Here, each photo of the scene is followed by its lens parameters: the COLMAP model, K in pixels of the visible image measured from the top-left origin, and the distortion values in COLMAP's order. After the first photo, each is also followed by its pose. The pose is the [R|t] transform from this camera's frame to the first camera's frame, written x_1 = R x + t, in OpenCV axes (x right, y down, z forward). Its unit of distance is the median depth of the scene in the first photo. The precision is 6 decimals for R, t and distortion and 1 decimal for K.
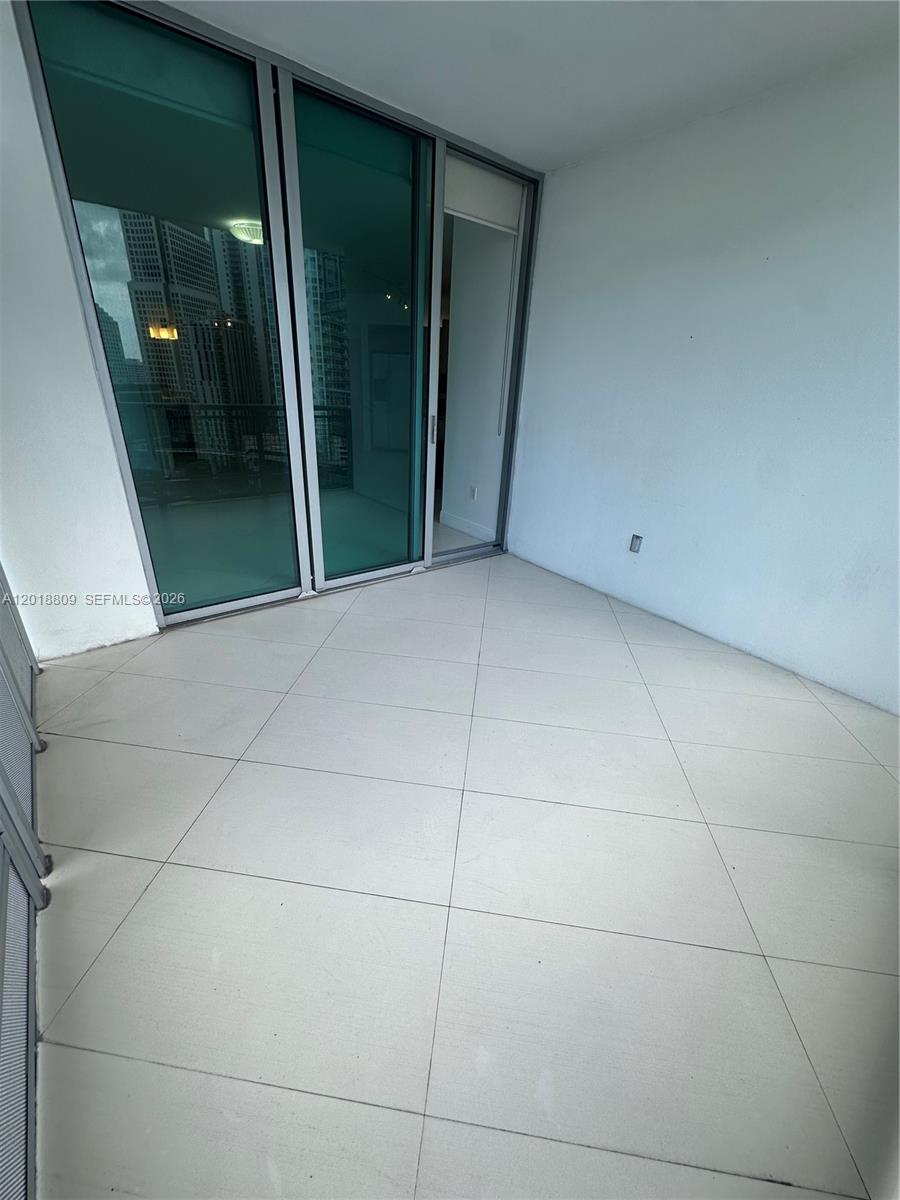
lens RADIAL K [[478.8, 0, 456.1], [0, 478.8, 597.3], [0, 0, 1]] dist [-0.001240, -0.000163]
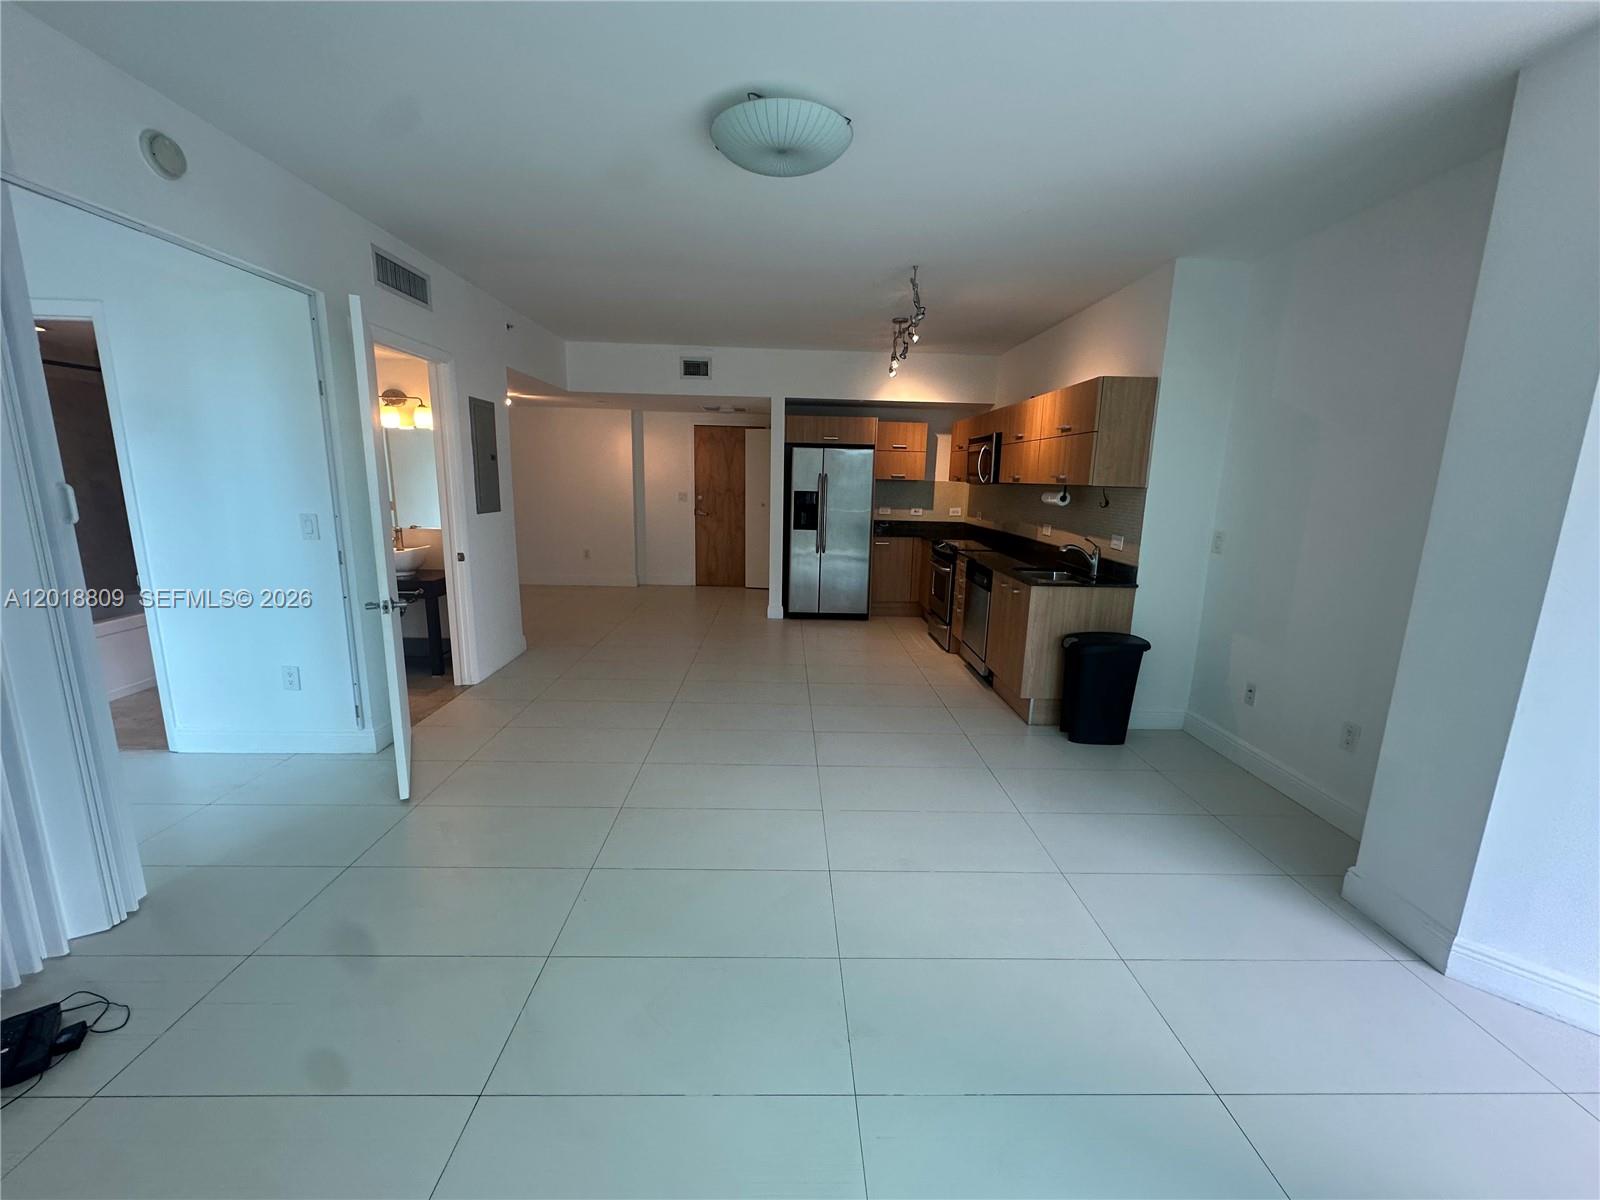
lens RADIAL K [[638.3, 0, 800.1], [0, 638.3, 604.8], [0, 0, 1]] dist [-0.001240, -0.000163]
pose [[0.991435, -0.054653, 0.118619, -0.256999], [0.079821, 0.972428, -0.219115, -0.180176], [-0.103373, 0.226707, 0.968462, 0.347000]]
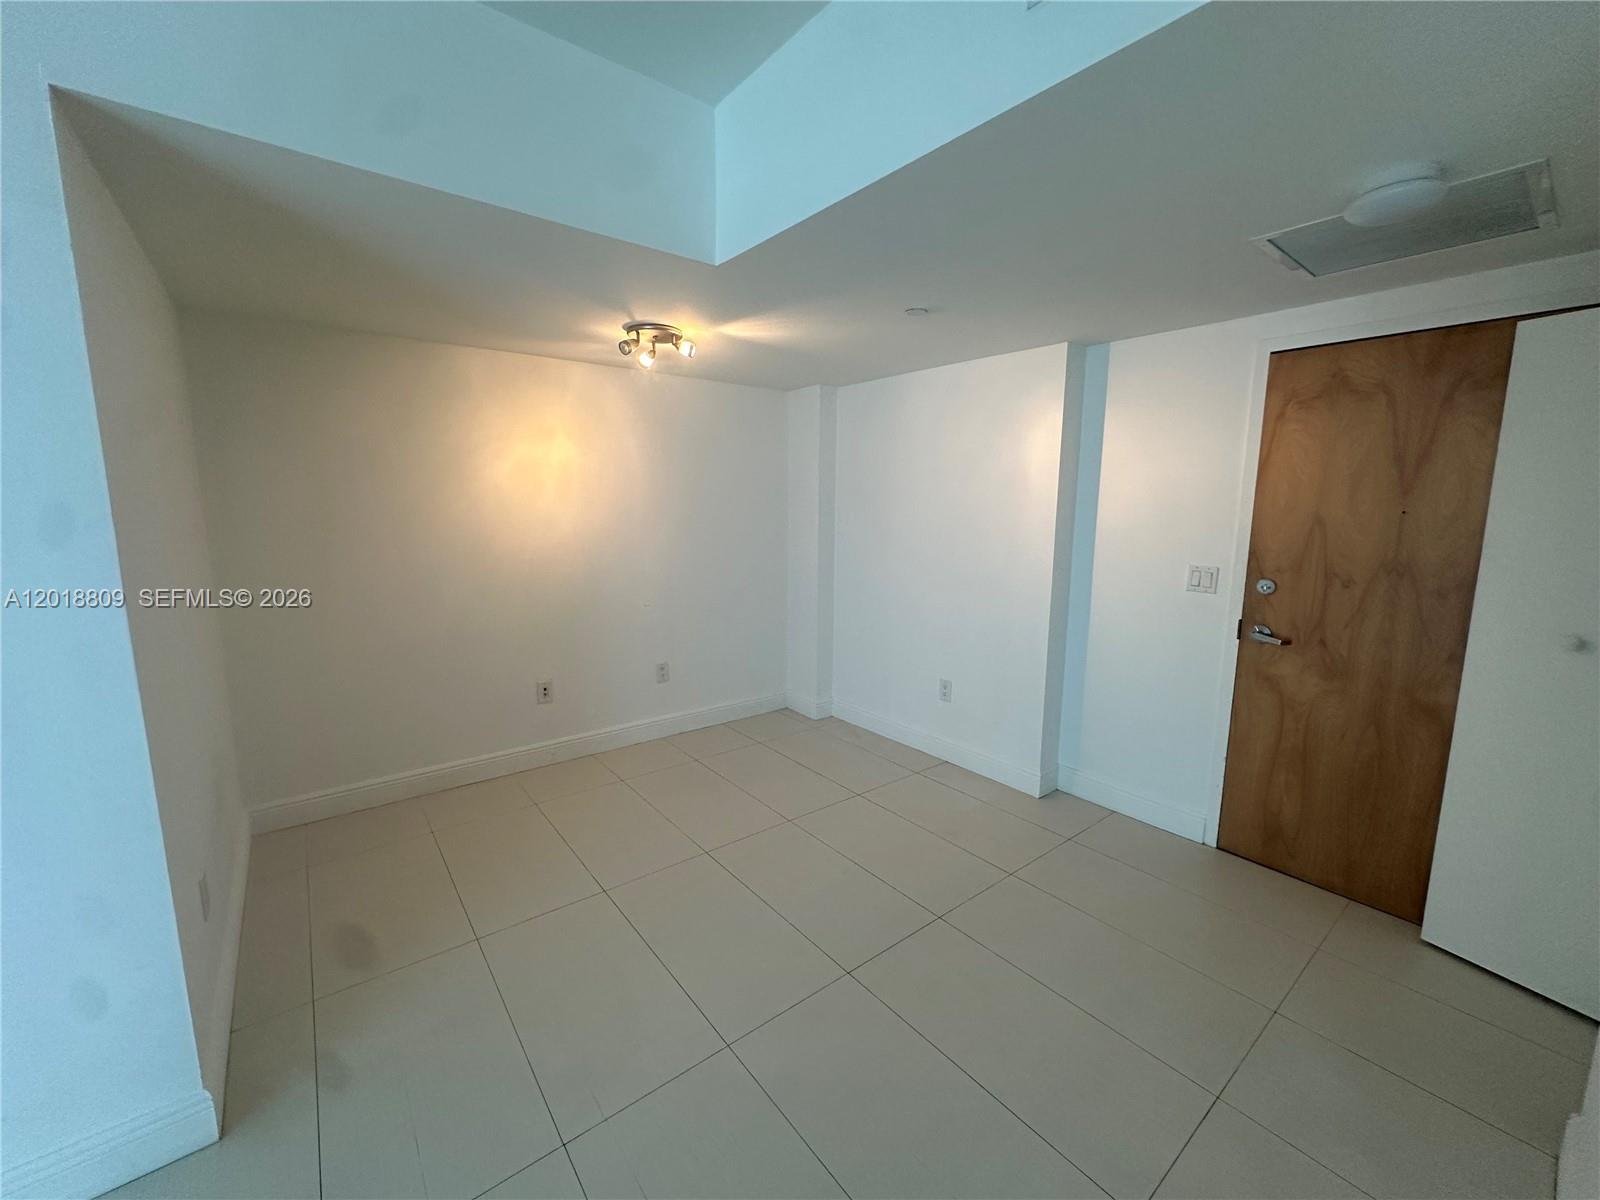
lens RADIAL K [[638.3, 0, 795.5], [0, 638.3, 601.6], [0, 0, 1]] dist [-0.001240, -0.000163]
pose [[0.694814, 0.061601, -0.716547, -0.223531], [-0.270623, 0.945492, -0.181131, -0.429680], [0.666331, 0.319767, 0.673611, 0.890055]]
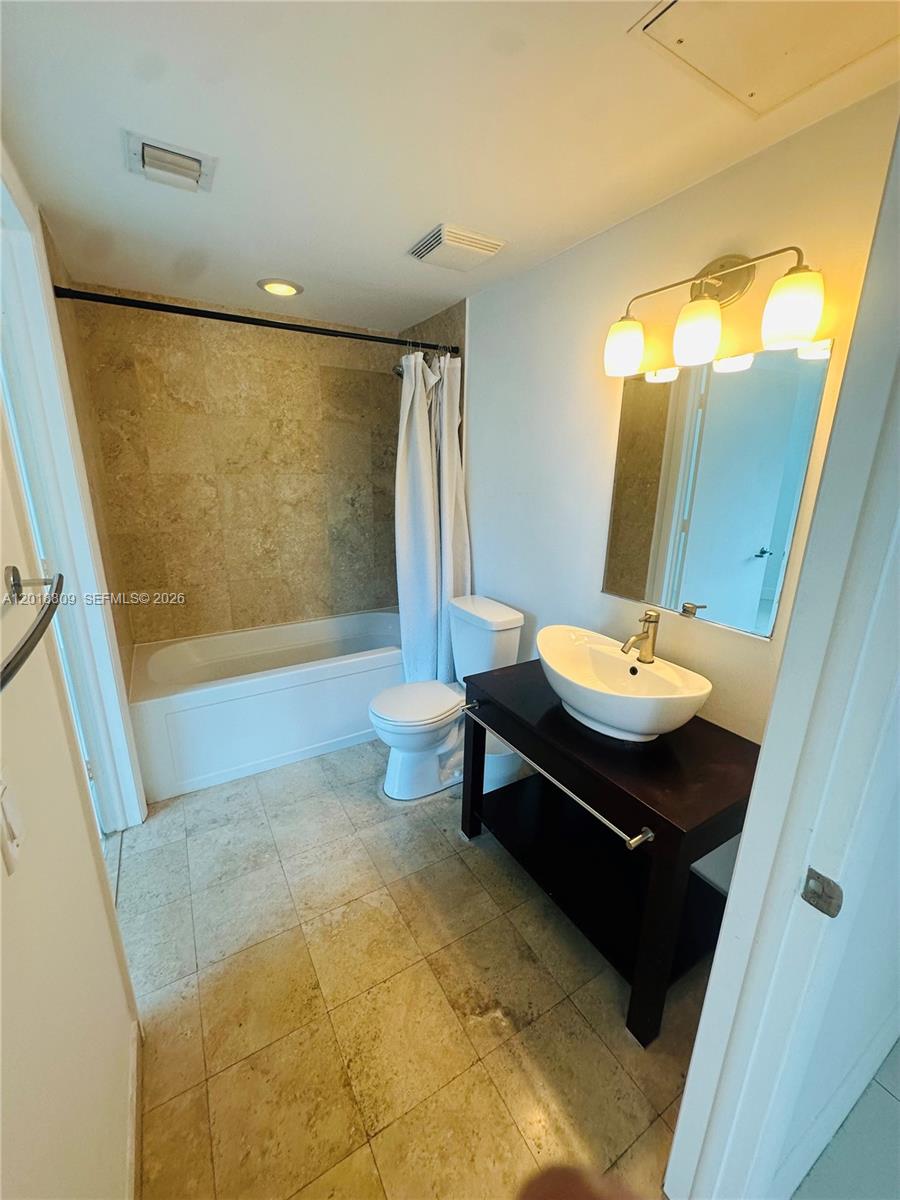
lens RADIAL K [[478.8, 0, 449.3], [0, 478.8, 601.7], [0, 0, 1]] dist [-0.001240, -0.000163]
pose [[0.596699, 0.175082, -0.783133, -0.430874], [-0.316856, 0.948015, -0.029480, -0.359609], [0.737260, 0.265731, 0.621156, 0.717731]]
